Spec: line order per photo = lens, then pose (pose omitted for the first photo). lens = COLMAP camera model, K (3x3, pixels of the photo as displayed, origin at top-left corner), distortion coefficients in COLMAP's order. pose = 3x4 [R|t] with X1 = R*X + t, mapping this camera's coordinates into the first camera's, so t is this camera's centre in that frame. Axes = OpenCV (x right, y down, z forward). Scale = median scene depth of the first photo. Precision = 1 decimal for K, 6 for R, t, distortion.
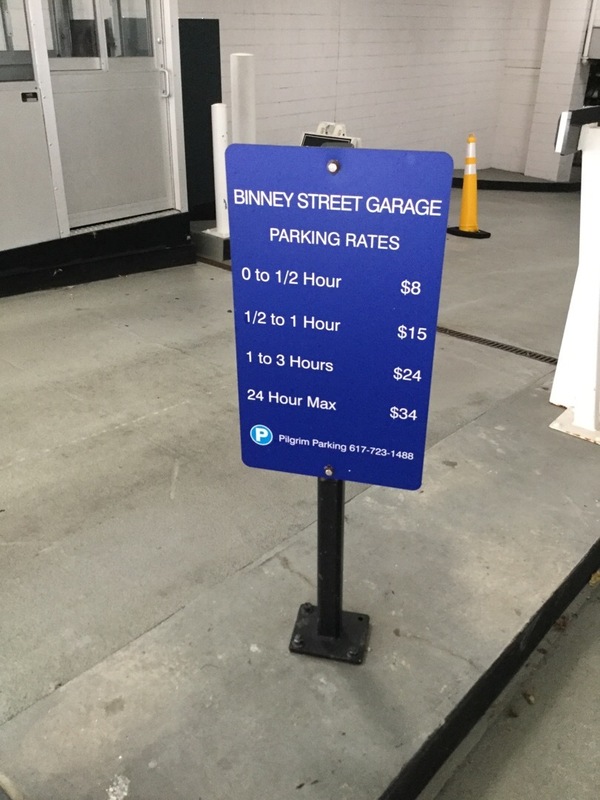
lens RADIAL K [[726.5, 0, 299.5], [0, 726.5, 406.3], [0, 0, 1]] dist [0.124392, -0.215486]
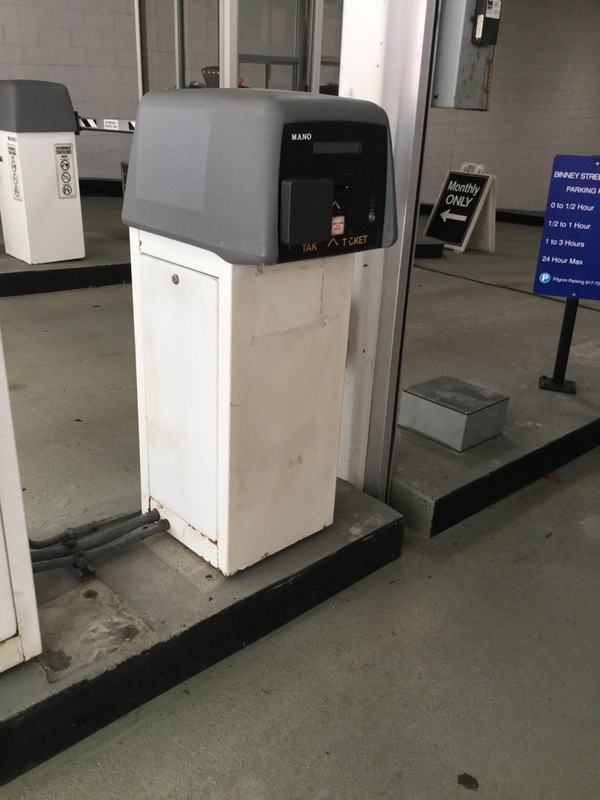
lens RADIAL K [[734.8, 0, 300.0], [0, 734.8, 400.0], [0, 0, 1]] dist [0.083821, -0.135571]
pose [[0.994600, 0.059820, -0.084807, -0.632072], [-0.065254, 0.995890, -0.062816, 0.654687], [0.080701, 0.068011, 0.994415, -1.464949]]
